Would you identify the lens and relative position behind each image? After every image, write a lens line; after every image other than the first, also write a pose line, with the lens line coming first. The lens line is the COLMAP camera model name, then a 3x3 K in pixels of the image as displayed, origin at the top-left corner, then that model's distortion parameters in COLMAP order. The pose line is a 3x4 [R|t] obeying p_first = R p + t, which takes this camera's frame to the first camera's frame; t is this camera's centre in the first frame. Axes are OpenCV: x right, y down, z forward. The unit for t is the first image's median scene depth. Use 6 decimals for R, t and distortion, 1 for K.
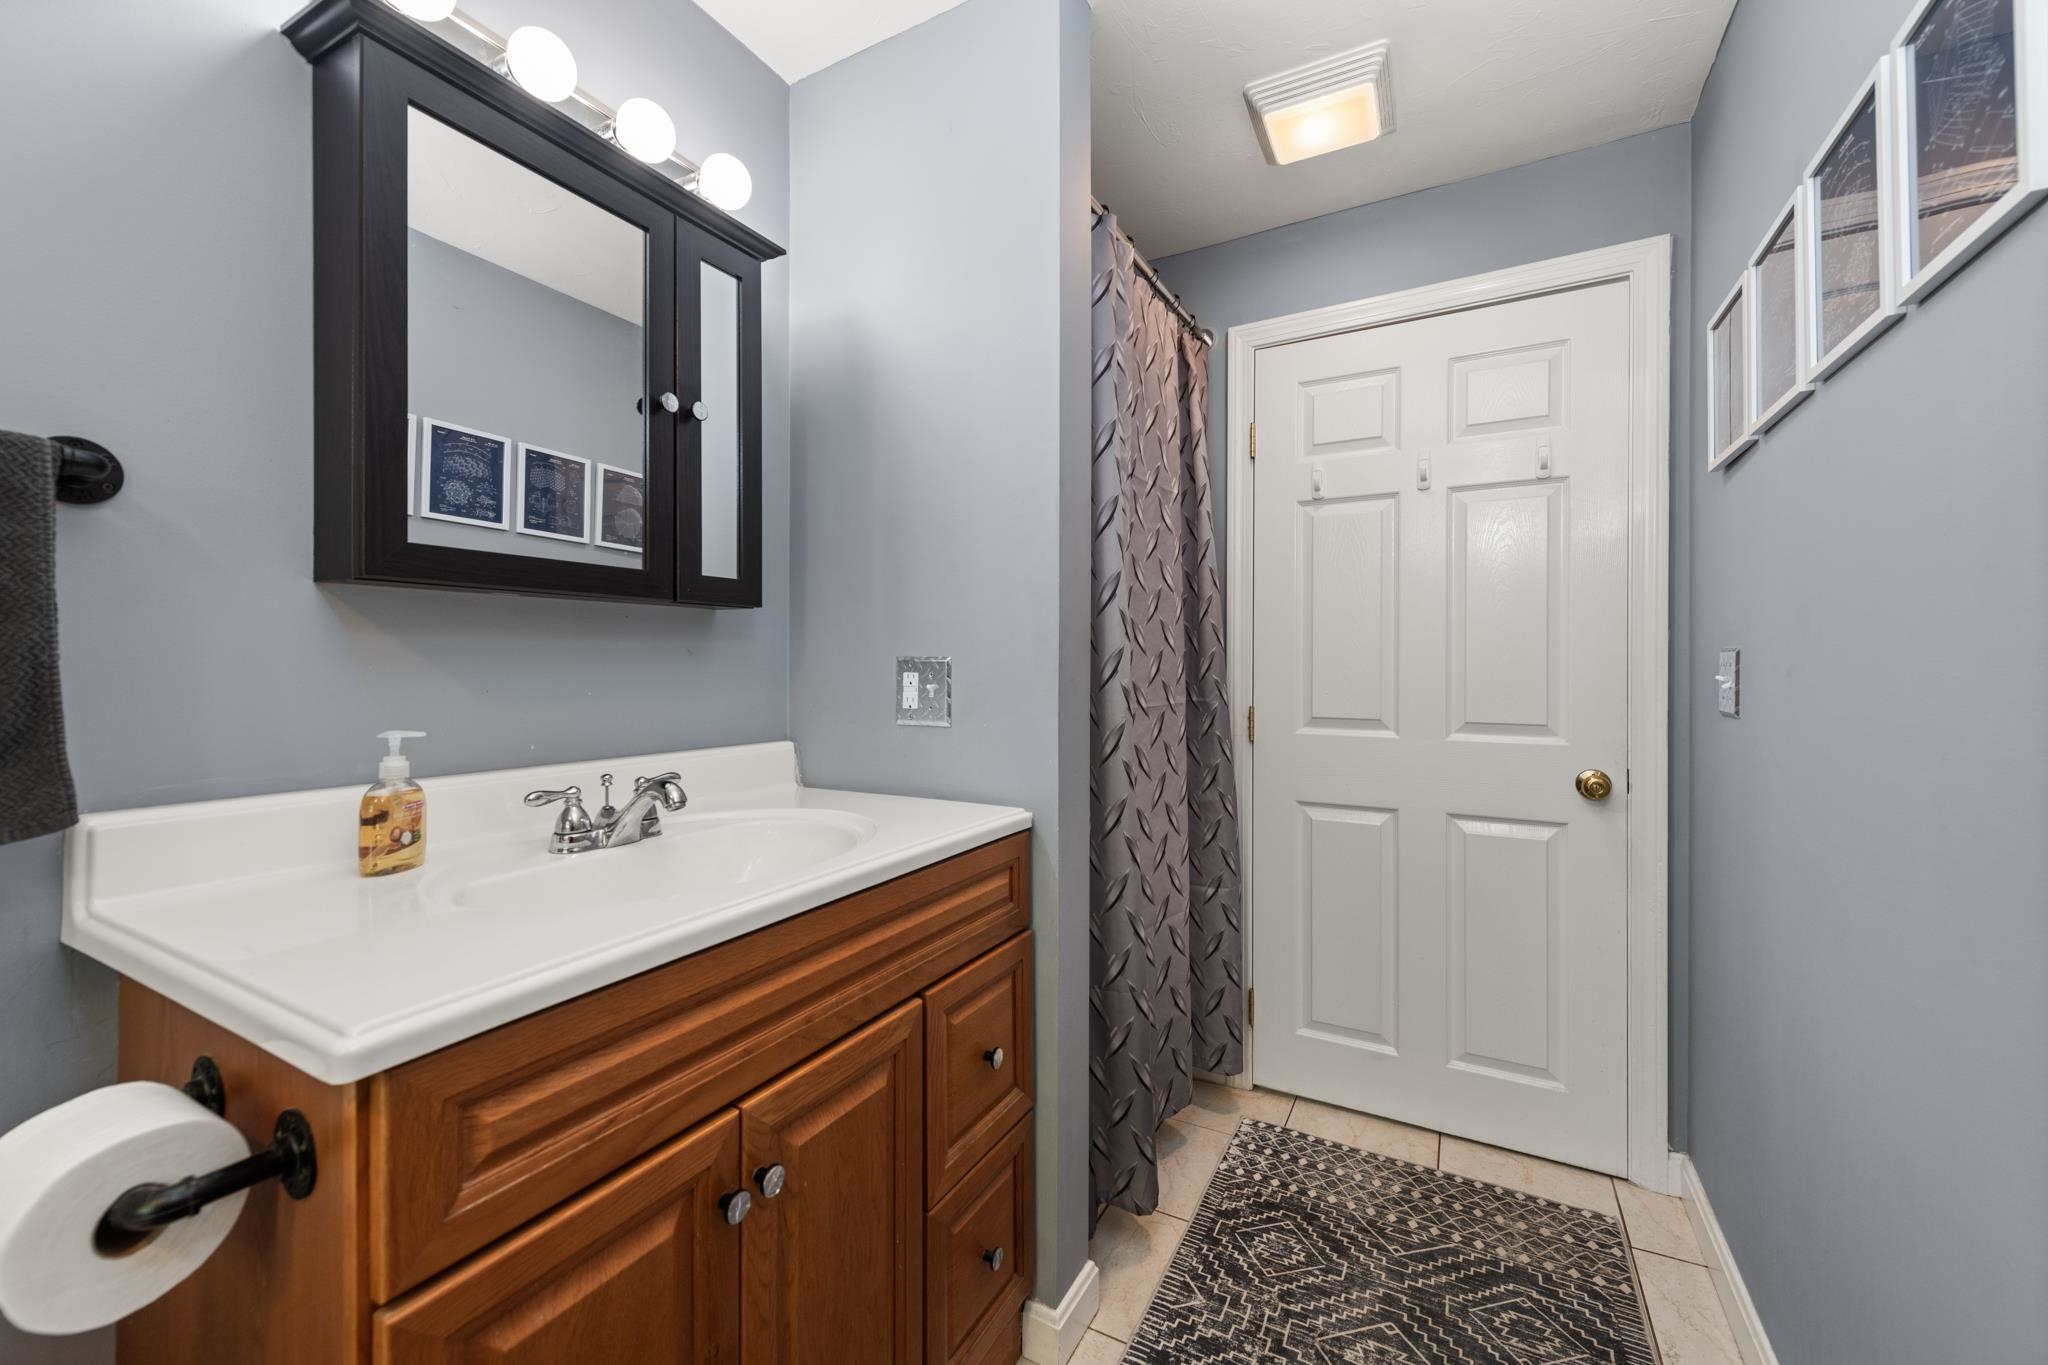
lens RADIAL K [[805.2, 0, 1024.6], [0, 805.2, 673.4], [0, 0, 1]] dist [0.003421, 0.000021]
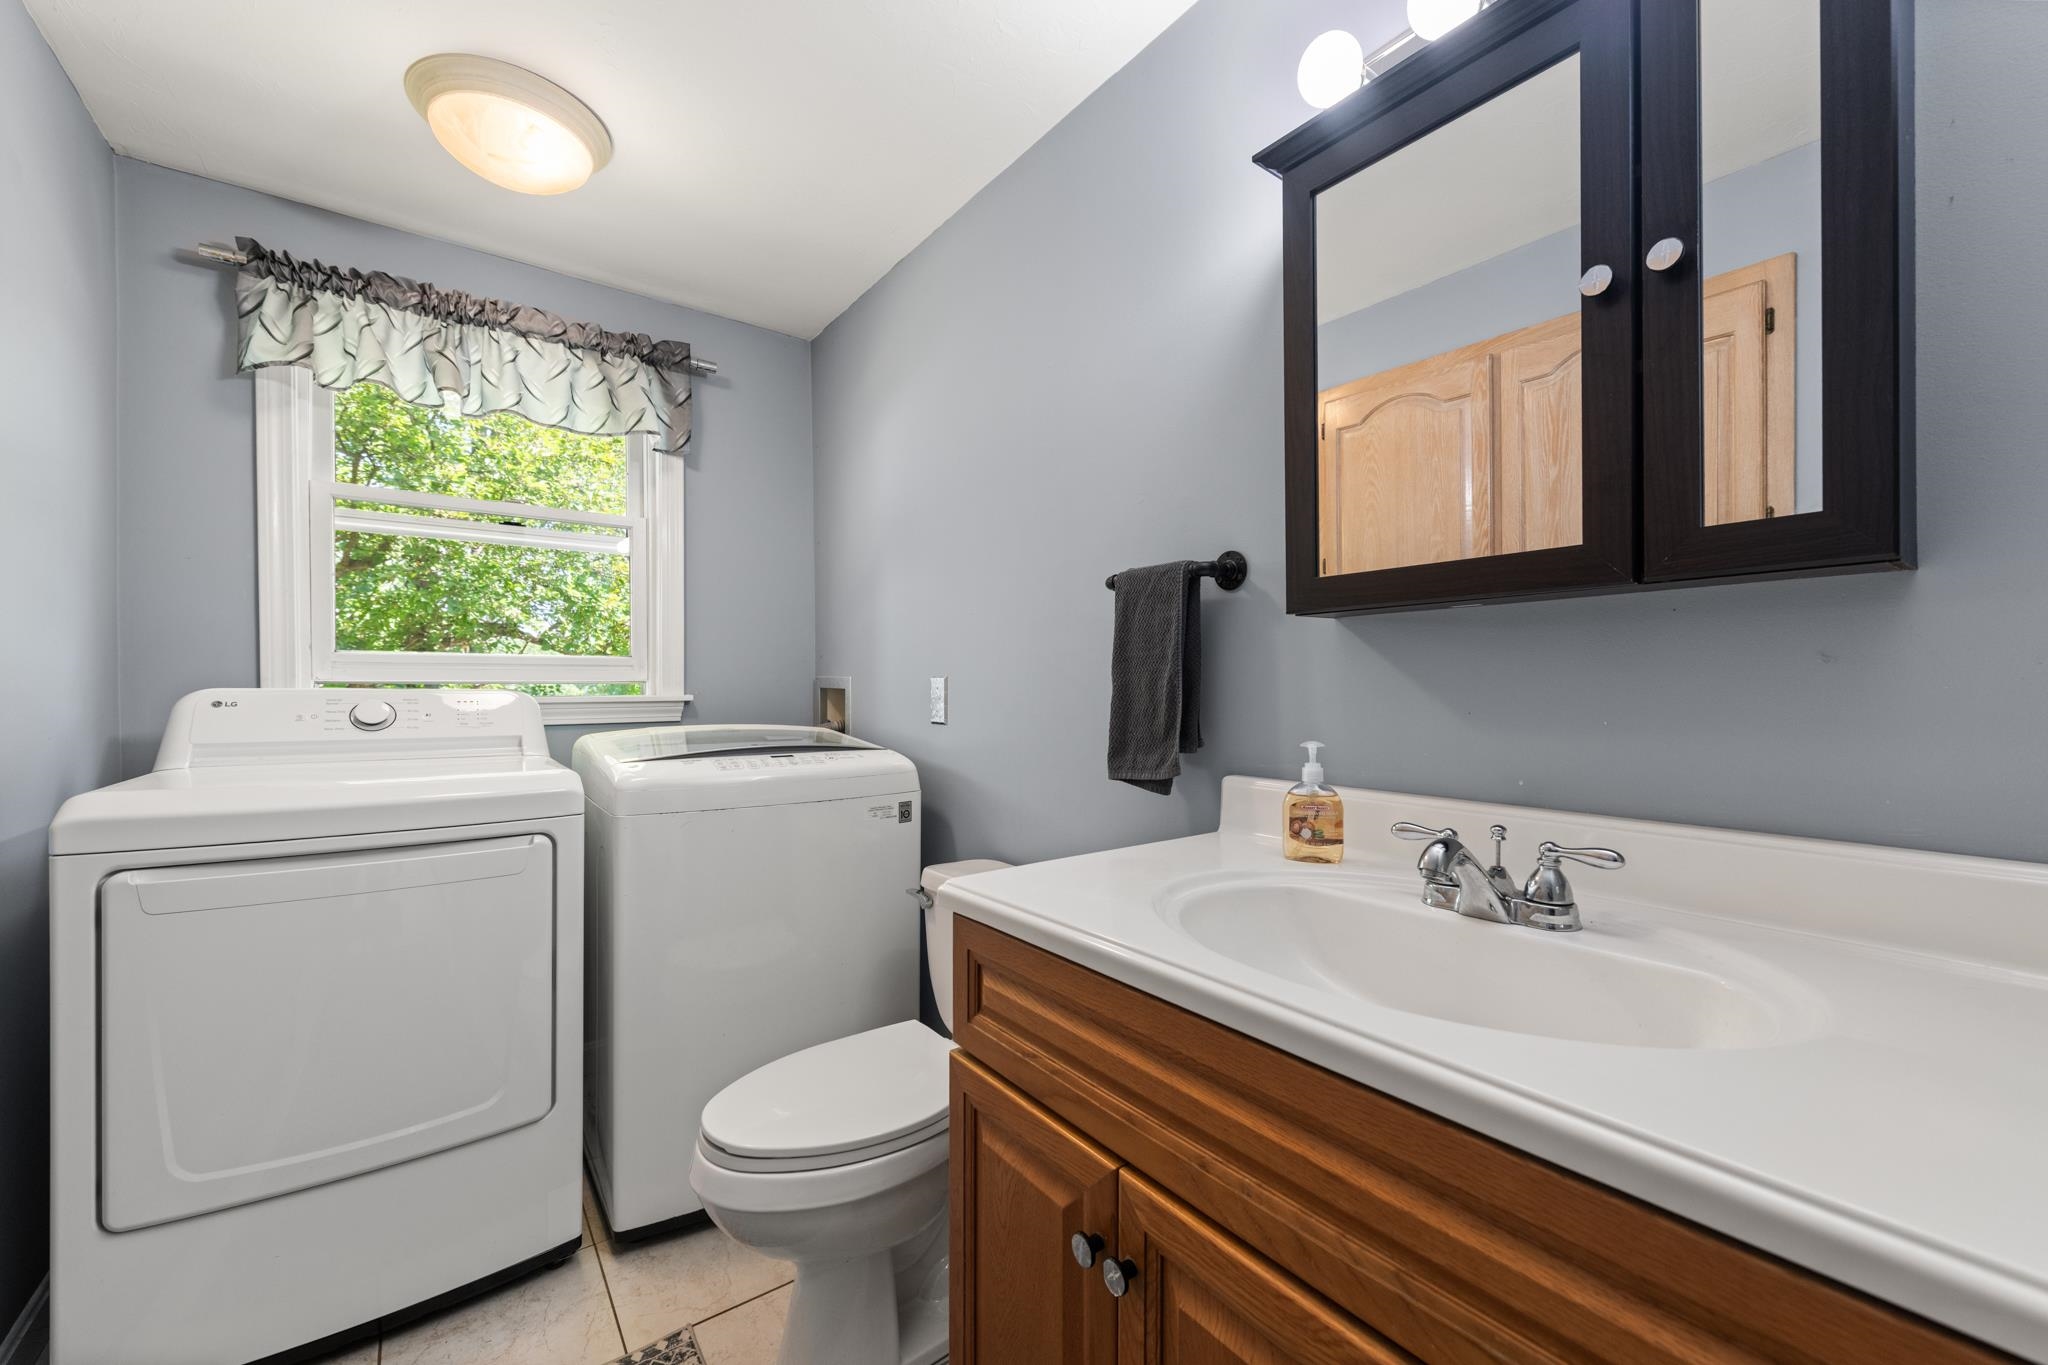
lens RADIAL K [[801.5, 0, 1024.2], [0, 801.5, 675.4], [0, 0, 1]] dist [0.000569, -0.000461]
pose [[-0.418034, -0.009604, -0.908380, 0.459680], [-0.002133, 0.999952, -0.009590, -0.012636], [0.908429, -0.002072, -0.418035, 1.119119]]
